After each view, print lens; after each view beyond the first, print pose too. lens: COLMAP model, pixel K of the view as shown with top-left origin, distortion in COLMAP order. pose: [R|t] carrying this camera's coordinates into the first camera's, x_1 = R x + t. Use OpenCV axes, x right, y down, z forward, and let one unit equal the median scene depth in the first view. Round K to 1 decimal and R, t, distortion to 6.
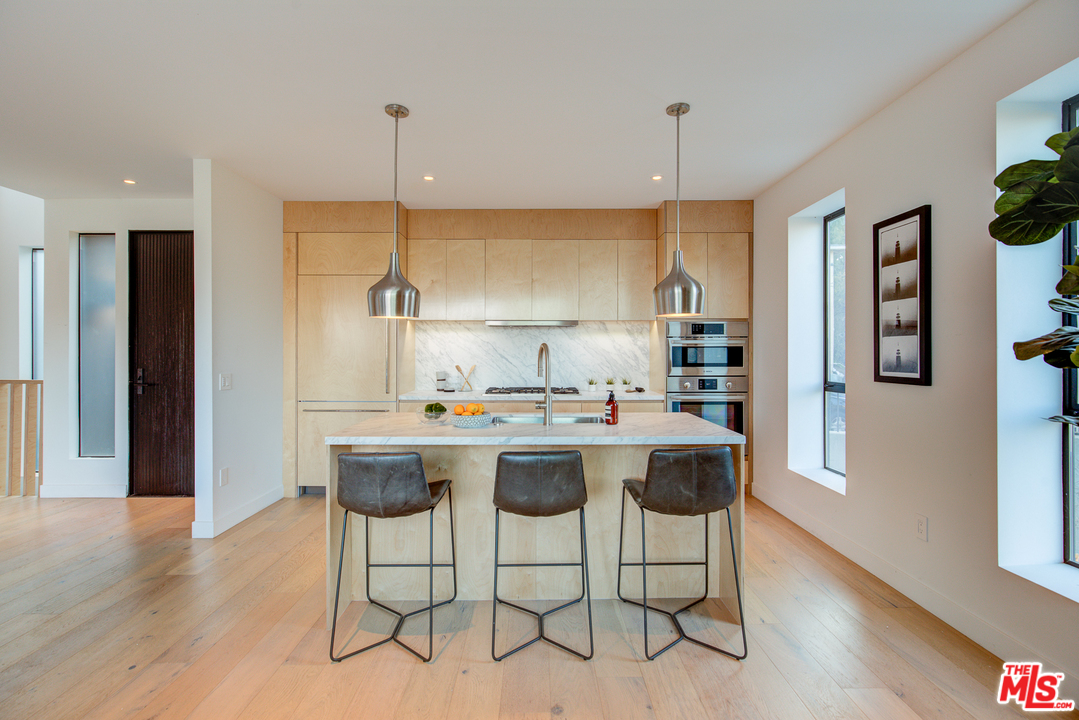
lens RADIAL K [[489.2, 0, 541.0], [0, 489.2, 352.9], [0, 0, 1]] dist [-0.001919, 0.002014]
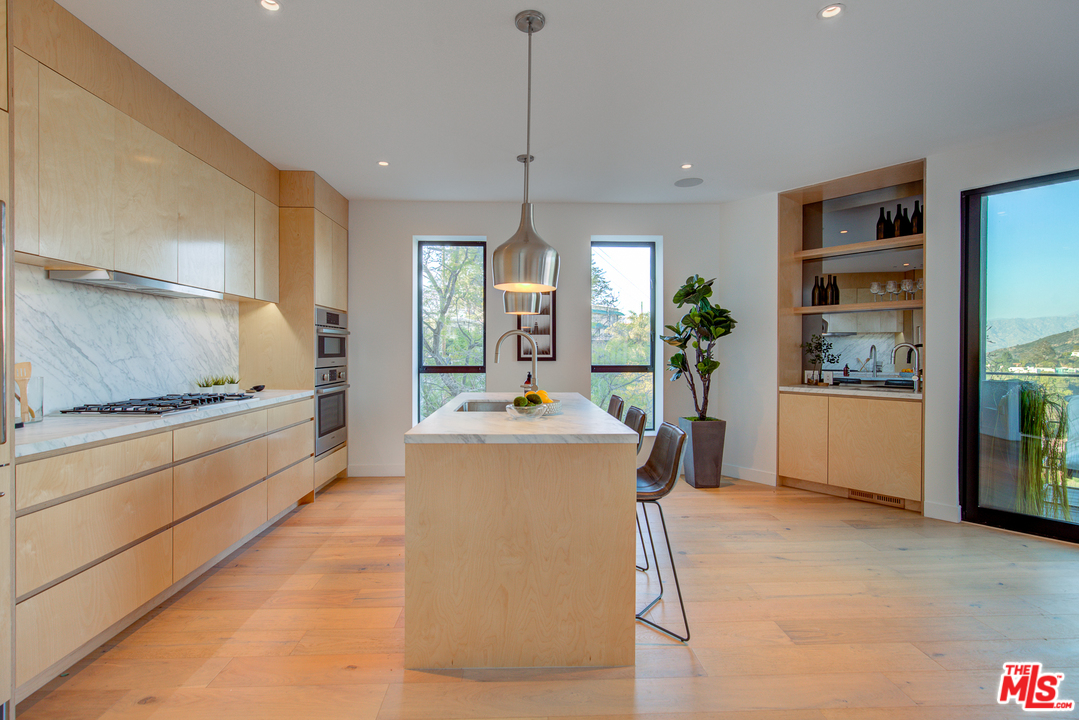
lens RADIAL K [[489.2, 0, 541.0], [0, 489.2, 352.9], [0, 0, 1]] dist [-0.001919, 0.002014]
pose [[-0.021815, -0.003366, 0.999756, -0.616610], [-0.000807, 0.999994, 0.003349, 0.015015], [-0.999762, -0.000734, -0.021818, 0.573863]]
